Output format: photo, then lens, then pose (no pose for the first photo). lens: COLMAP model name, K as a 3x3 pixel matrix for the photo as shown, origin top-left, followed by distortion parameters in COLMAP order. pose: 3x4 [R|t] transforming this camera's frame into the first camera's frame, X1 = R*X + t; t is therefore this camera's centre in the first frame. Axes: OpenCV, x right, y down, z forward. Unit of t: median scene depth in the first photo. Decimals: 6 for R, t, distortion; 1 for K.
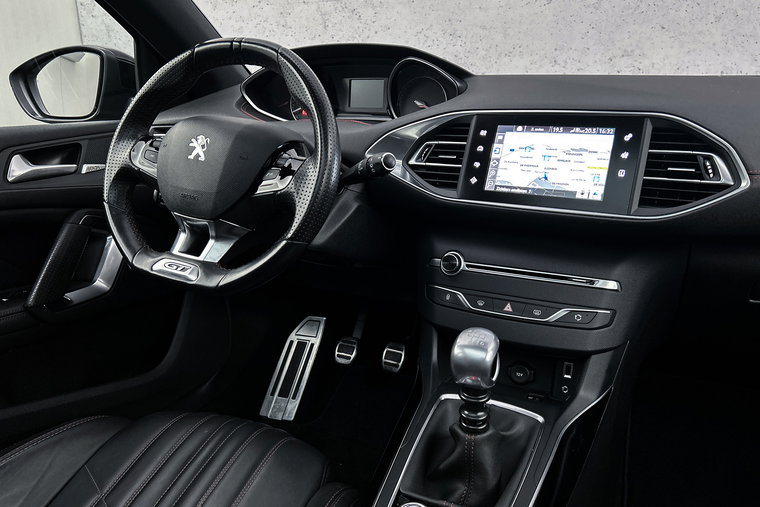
lens RADIAL K [[573.2, 0, 384.4], [0, 573.2, 249.7], [0, 0, 1]] dist [0.048429, -0.064702]
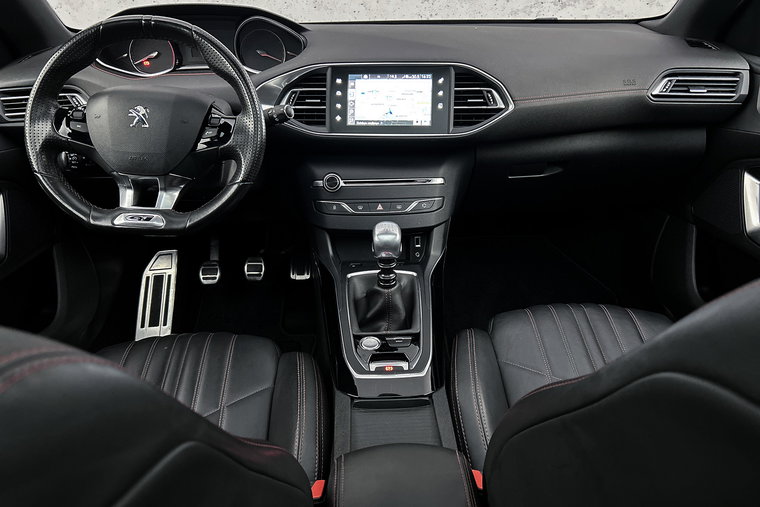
lens RADIAL K [[573.2, 0, 382.4], [0, 573.2, 250.9], [0, 0, 1]] dist [0.048429, -0.064702]
pose [[0.888437, -0.198714, 0.413755, -0.382237], [0.132869, 0.974175, 0.182564, -0.051663], [-0.439347, -0.107221, 0.891896, -0.286790]]
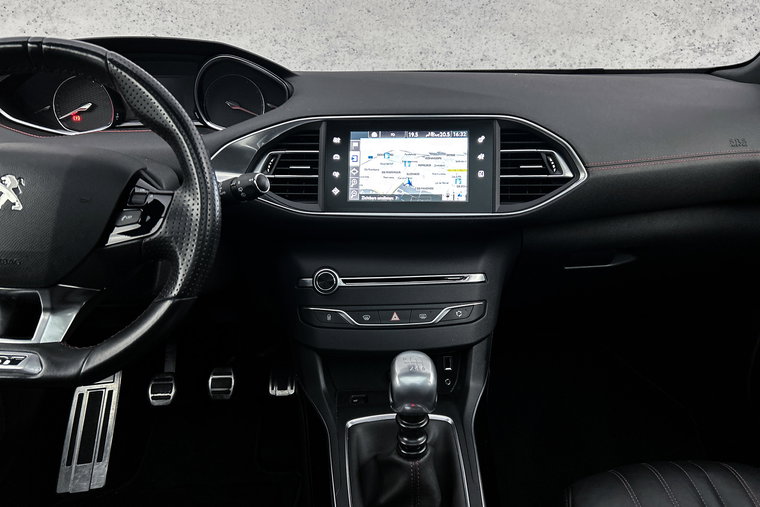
lens RADIAL K [[573.2, 0, 383.3], [0, 573.2, 249.1], [0, 0, 1]] dist [0.048429, -0.064702]
pose [[0.880729, -0.152001, 0.448567, -0.220169], [0.133965, 0.988375, 0.071891, -0.086561], [-0.454280, -0.003224, 0.890853, 0.125645]]
